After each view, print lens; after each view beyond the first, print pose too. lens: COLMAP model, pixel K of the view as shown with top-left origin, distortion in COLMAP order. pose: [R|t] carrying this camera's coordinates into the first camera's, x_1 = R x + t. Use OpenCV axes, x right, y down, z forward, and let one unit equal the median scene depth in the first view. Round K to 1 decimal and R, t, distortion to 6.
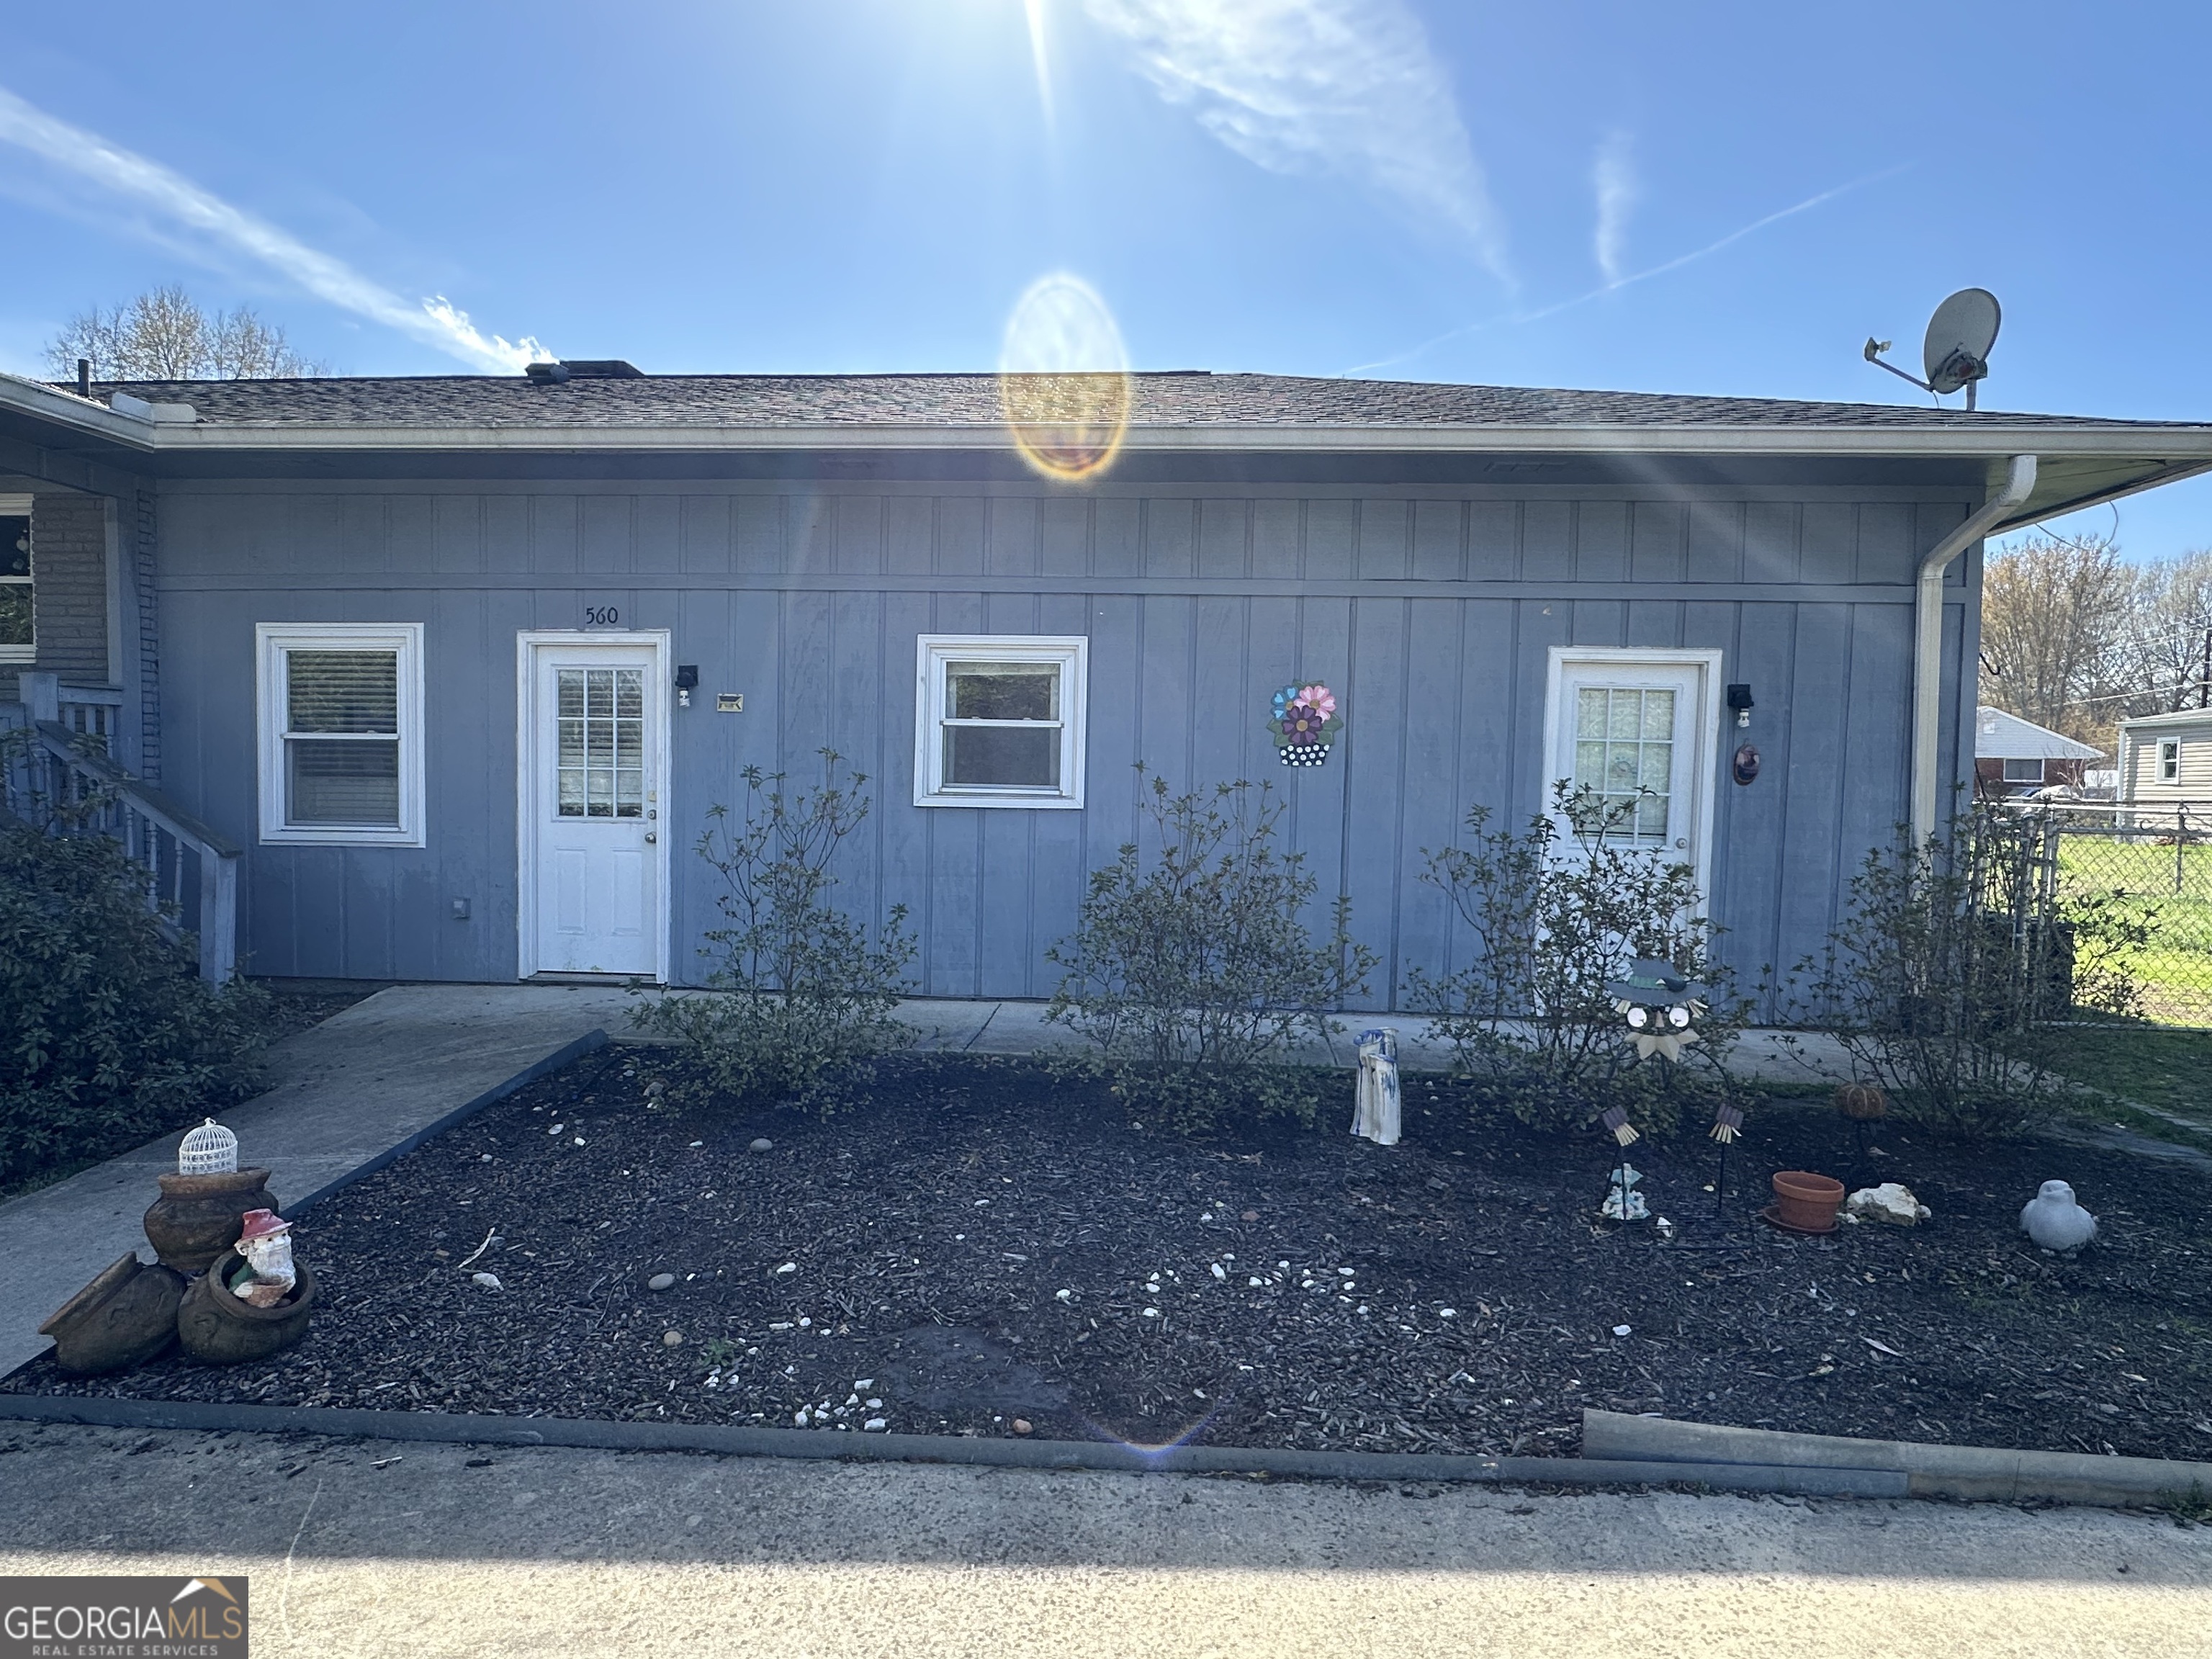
lens RADIAL K [[1228.6, 0, 1106.0], [0, 1228.6, 829.5], [0, 0, 1]] dist [0.002903, 0.000634]
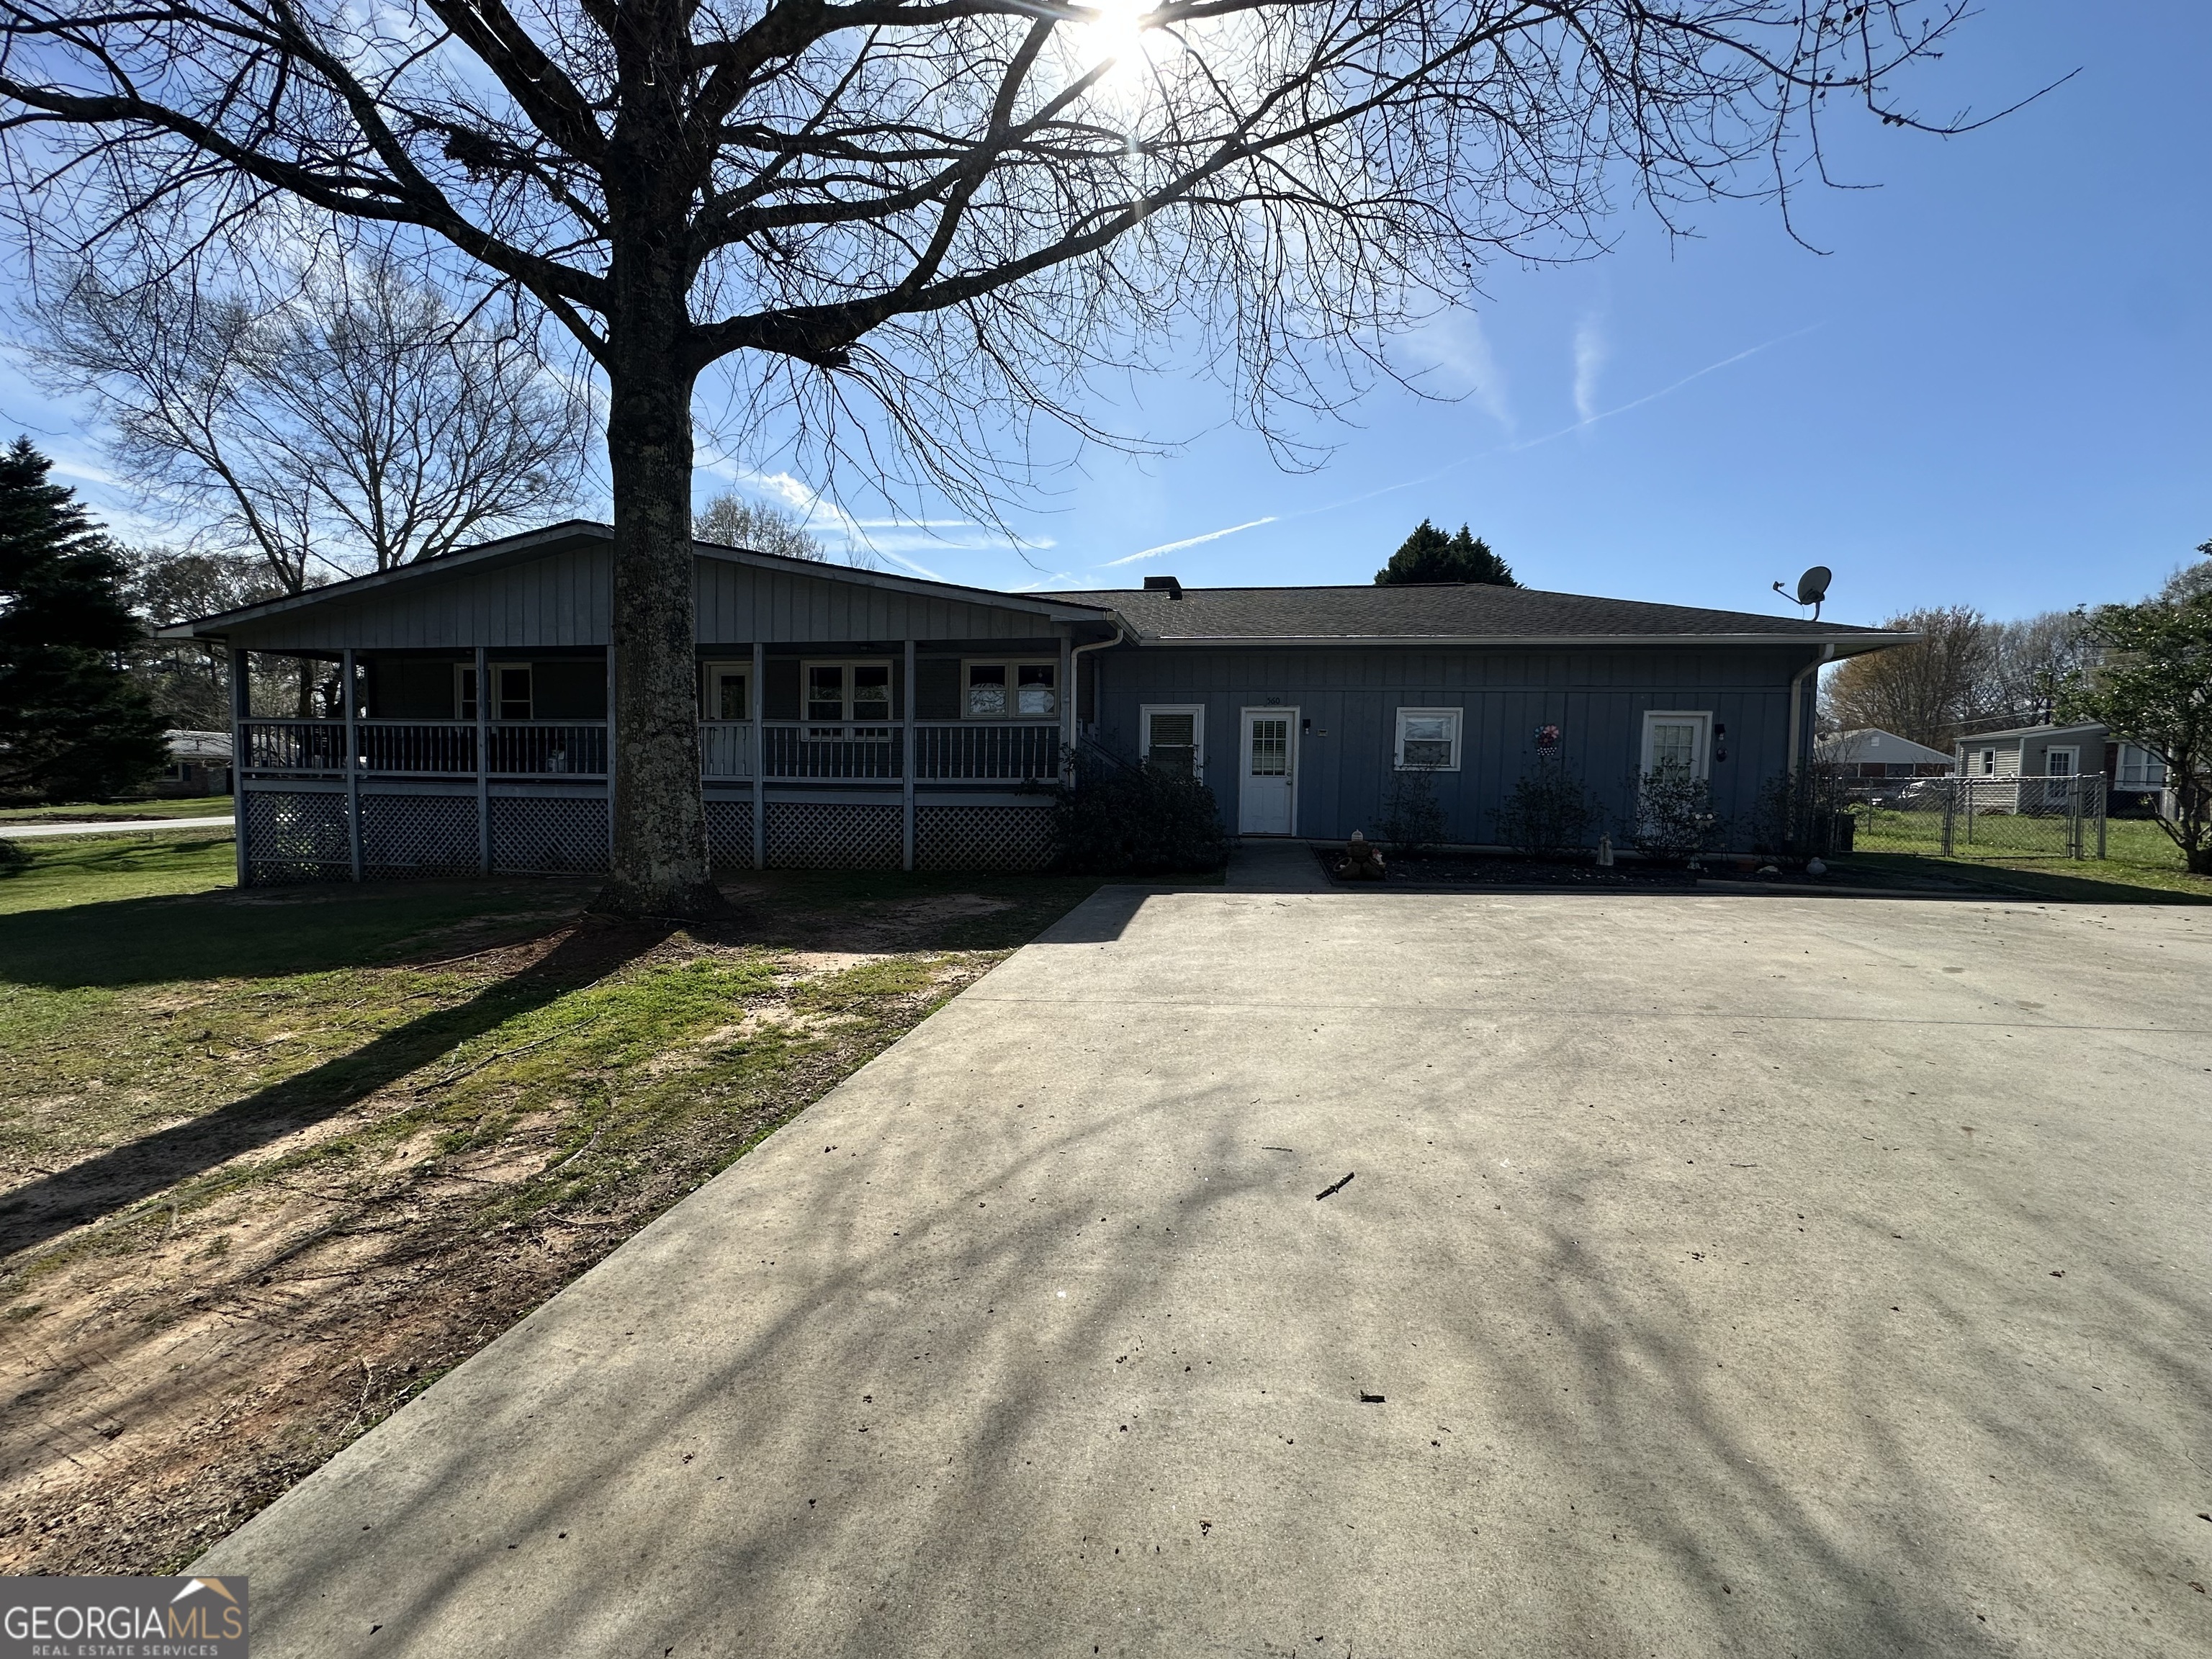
lens RADIAL K [[881.8, 0, 1106.0], [0, 881.8, 829.5], [0, 0, 1]] dist [-0.001110, -0.000081]
pose [[0.994283, 0.006844, -0.106560, -0.524823], [-0.005556, 0.999908, 0.012380, 0.082067], [0.106635, -0.011717, 0.994229, -0.910824]]
